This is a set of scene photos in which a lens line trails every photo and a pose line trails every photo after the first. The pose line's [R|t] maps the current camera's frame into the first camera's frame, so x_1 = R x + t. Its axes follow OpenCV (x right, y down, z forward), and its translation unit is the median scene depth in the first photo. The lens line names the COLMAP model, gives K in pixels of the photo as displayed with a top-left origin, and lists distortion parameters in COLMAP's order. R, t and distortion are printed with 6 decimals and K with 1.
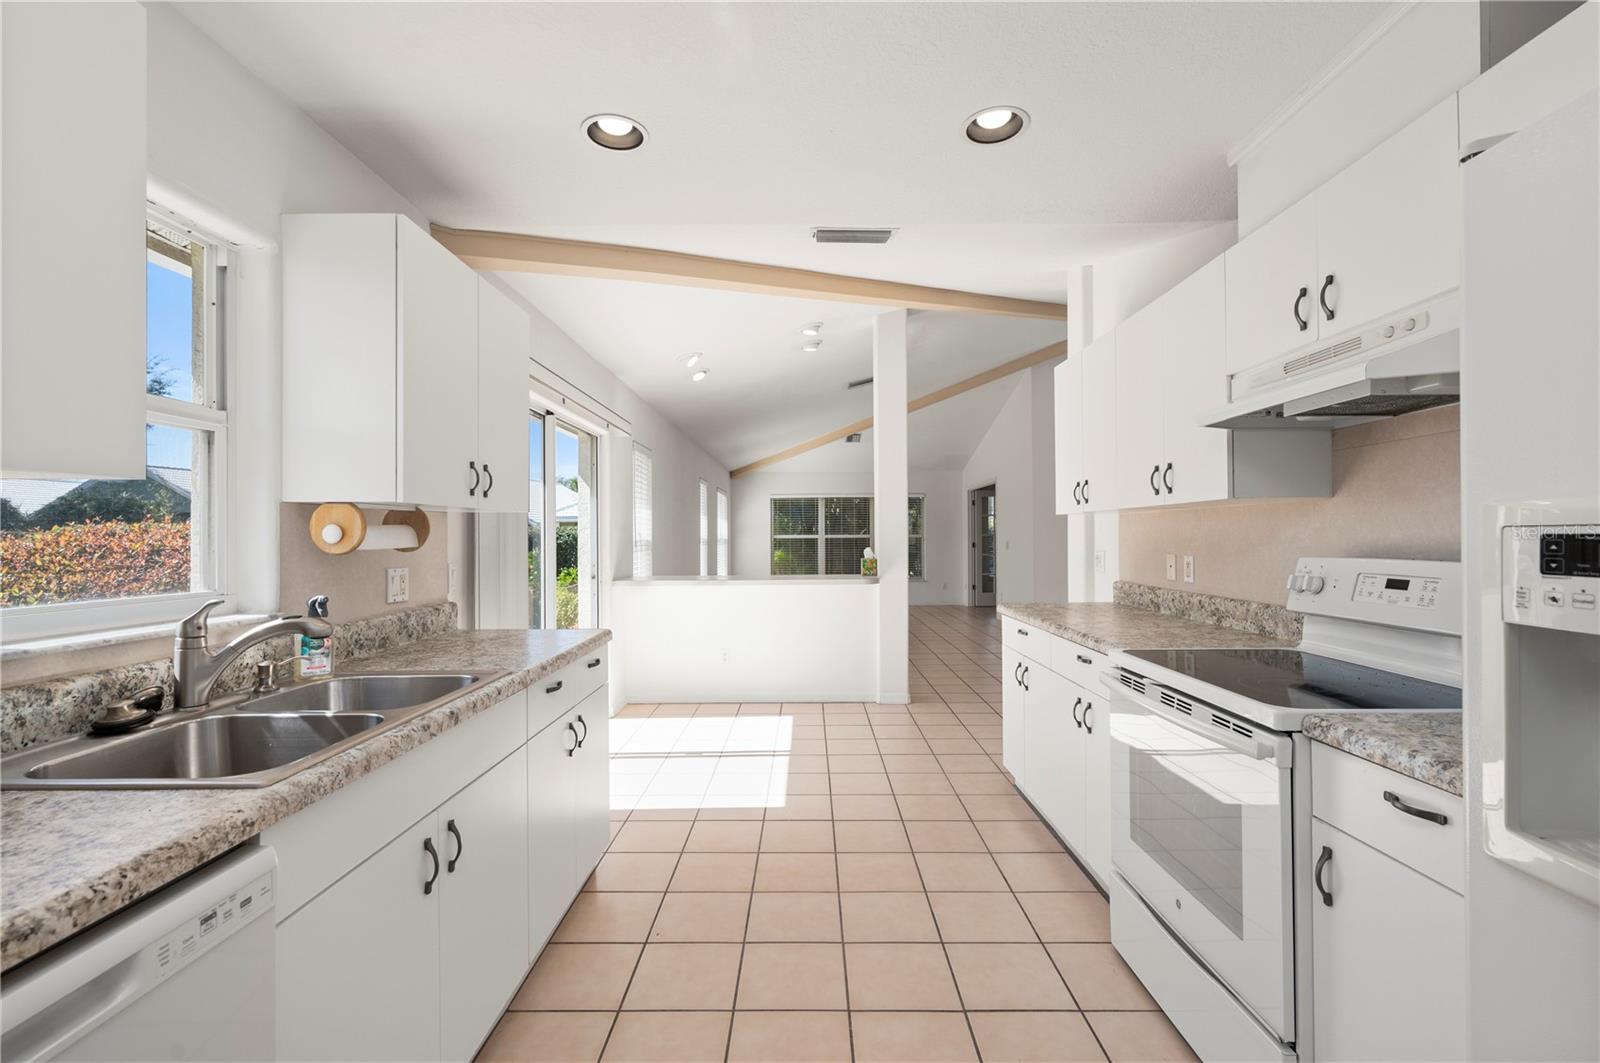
lens RADIAL K [[700.9, 0, 800.0], [0, 700.9, 531.5], [0, 0, 1]] dist [0.000596, 0.000396]
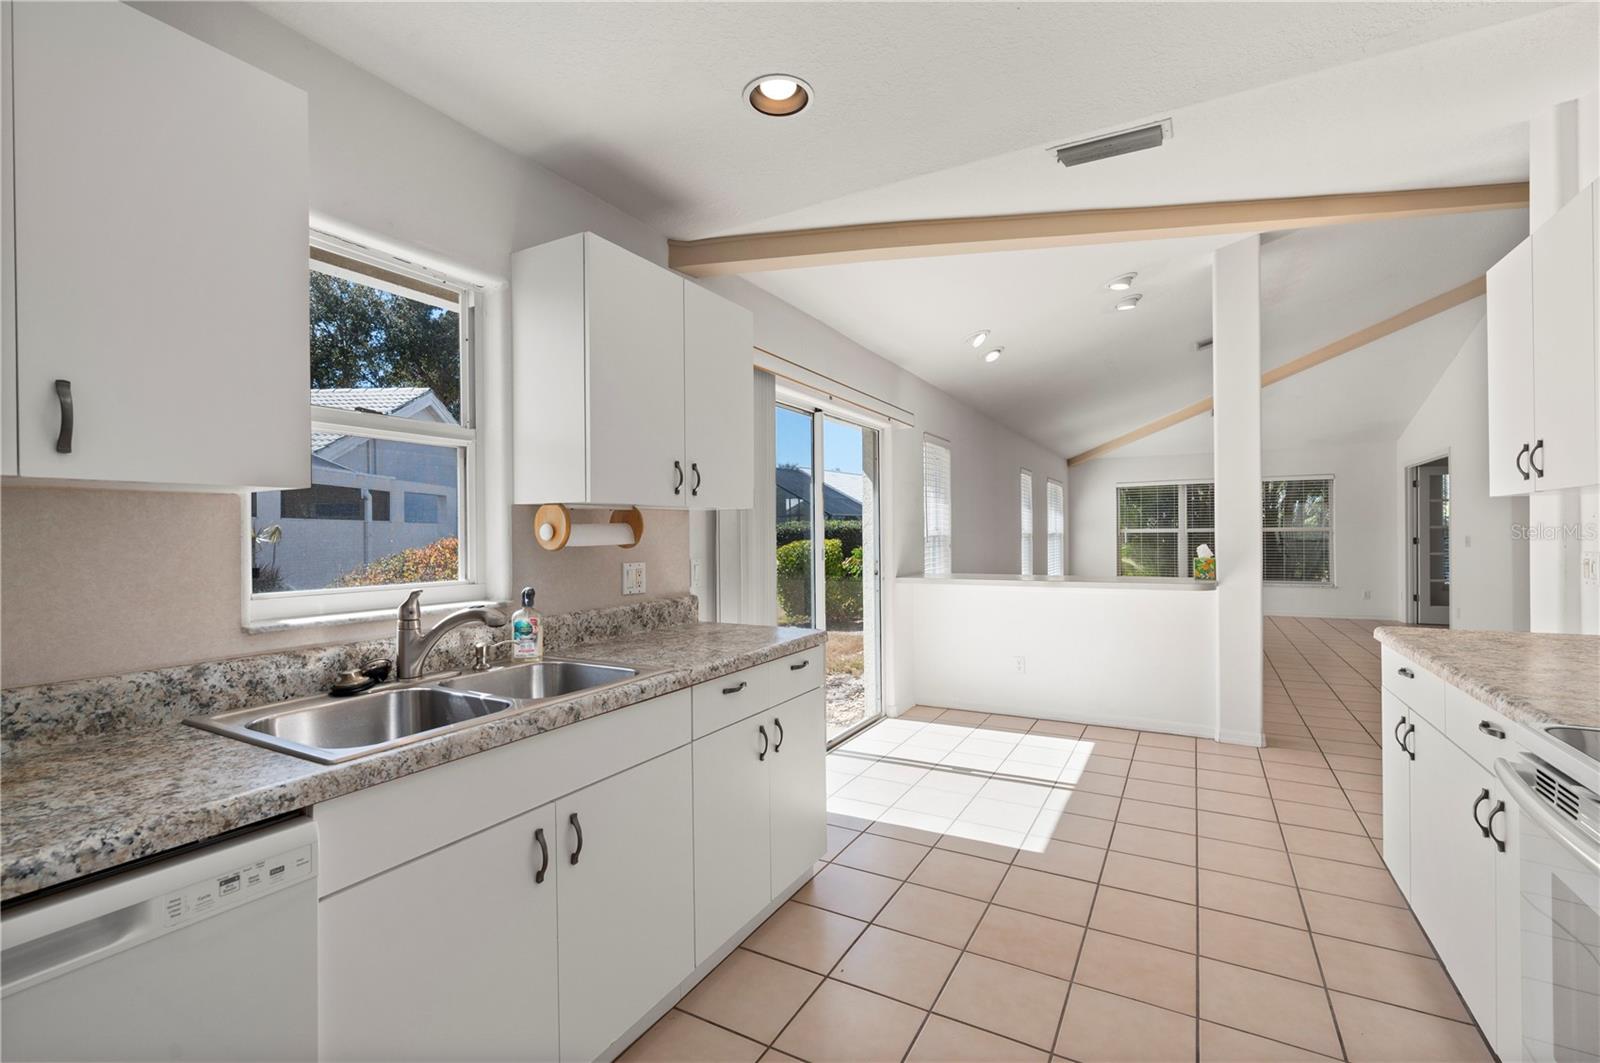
lens RADIAL K [[700.9, 0, 800.0], [0, 700.9, 531.5], [0, 0, 1]] dist [0.000596, 0.000396]
pose [[0.874696, -0.004012, -0.484656, 0.184411], [0.007975, 0.999949, 0.006116, -0.001019], [0.484607, -0.009215, 0.874684, 0.176151]]
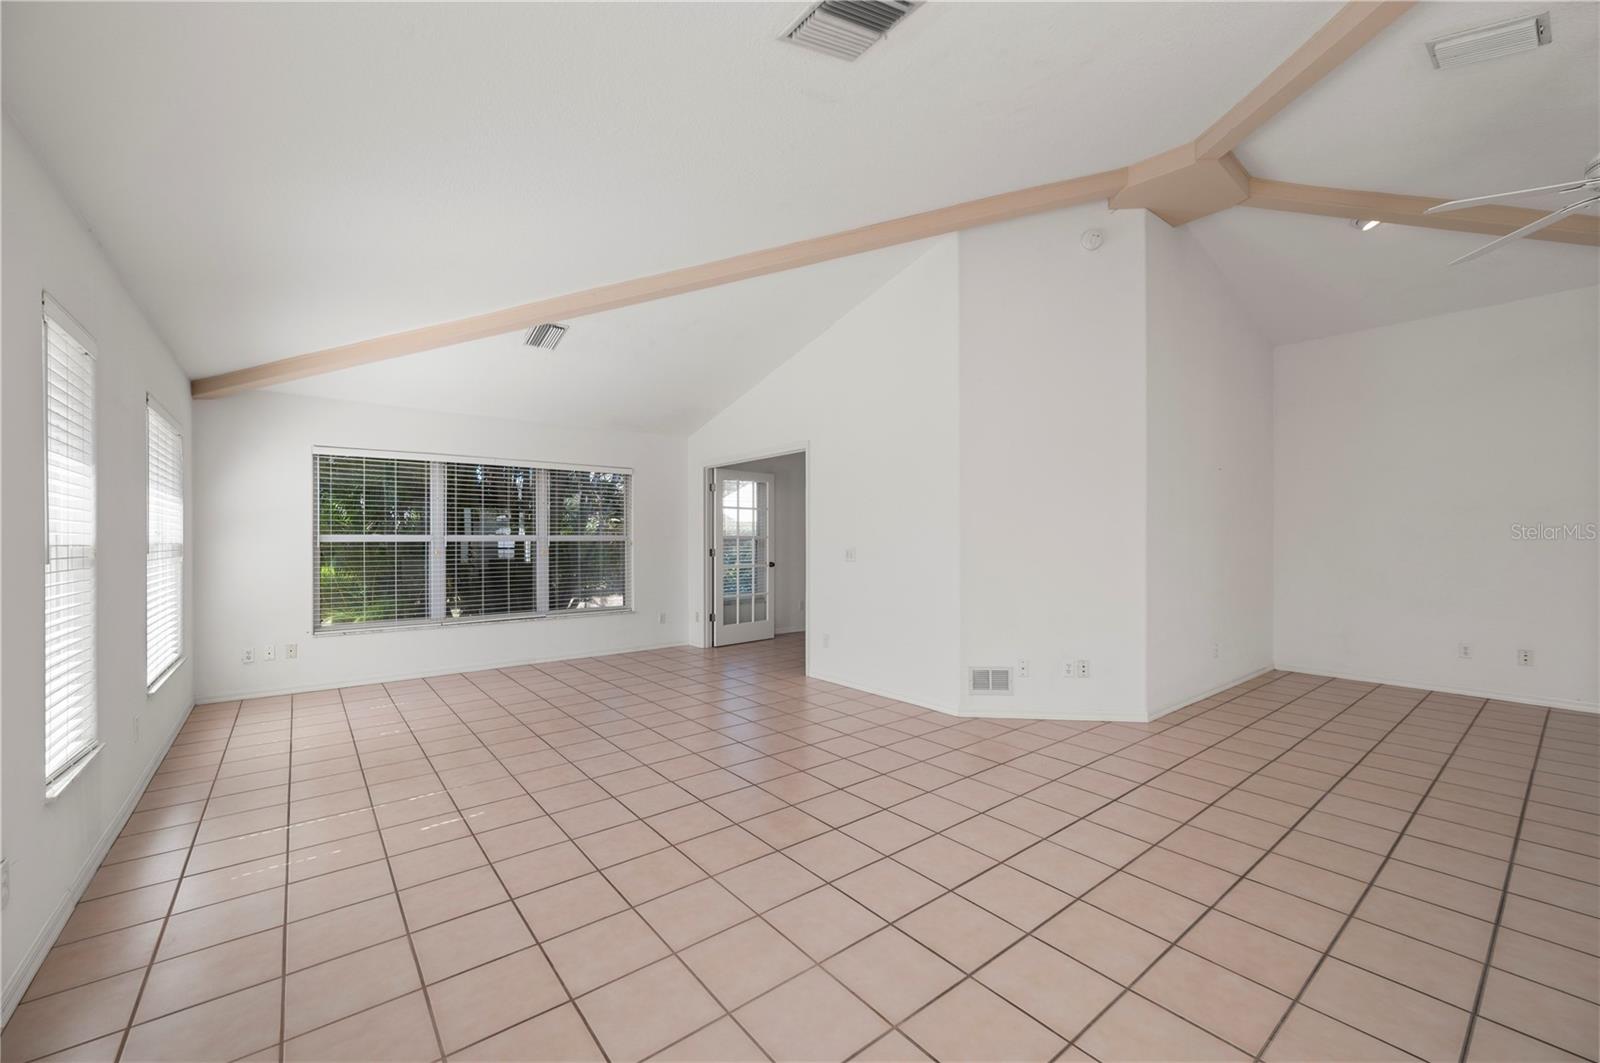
lens RADIAL K [[632.9, 0, 800.0], [0, 632.9, 531.5], [0, 0, 1]] dist [0.000697, 0.000078]
pose [[0.773528, 0.010010, 0.633683, -0.282860], [-0.007532, 0.999950, -0.006602, 0.016553], [-0.633717, 0.000334, 0.773565, 2.385907]]
